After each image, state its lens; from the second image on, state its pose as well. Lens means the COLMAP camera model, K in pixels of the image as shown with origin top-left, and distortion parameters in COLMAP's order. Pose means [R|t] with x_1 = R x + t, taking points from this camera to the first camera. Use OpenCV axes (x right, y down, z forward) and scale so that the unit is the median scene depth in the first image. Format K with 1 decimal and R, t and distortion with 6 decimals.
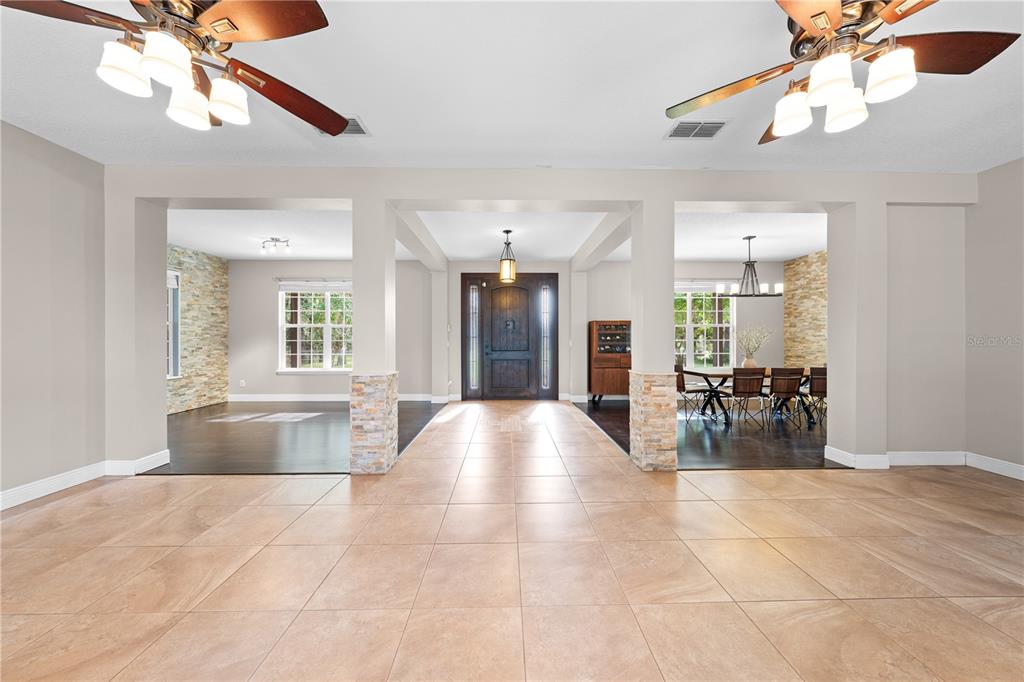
lens RADIAL K [[346.0, 0, 511.8], [0, 346.0, 340.5], [0, 0, 1]] dist [-0.002240, 0.000037]
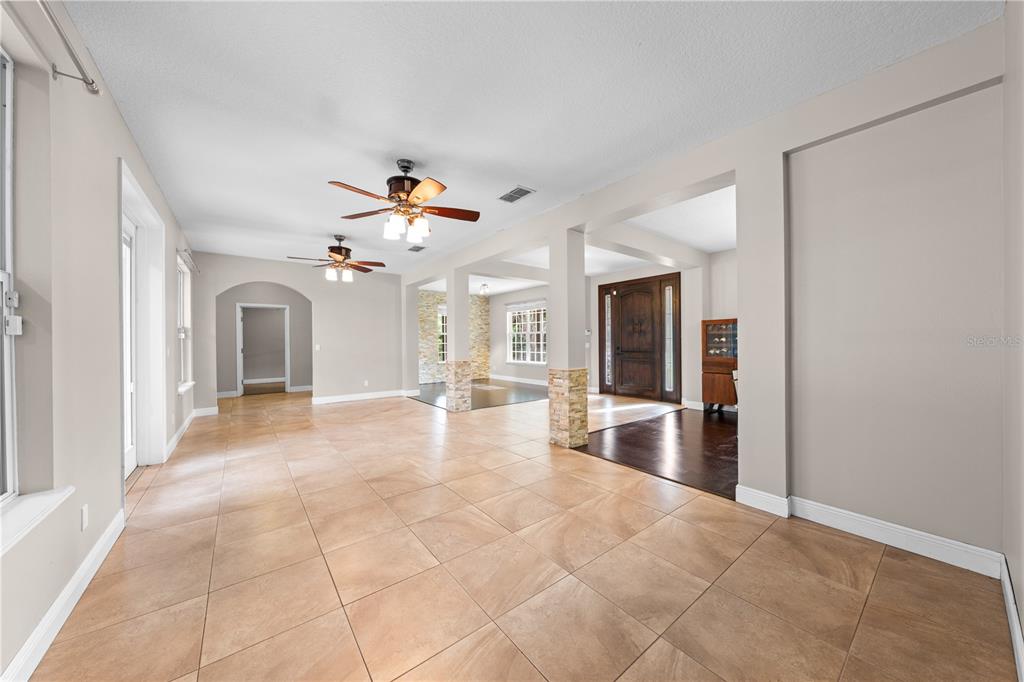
lens RADIAL K [[346.0, 0, 505.9], [0, 346.0, 343.4], [0, 0, 1]] dist [-0.002240, 0.000037]
pose [[0.593020, -0.000475, -0.805188, 0.628065], [0.003661, 0.999991, 0.002107, -0.000207], [0.805180, -0.004197, 0.593016, 0.043287]]
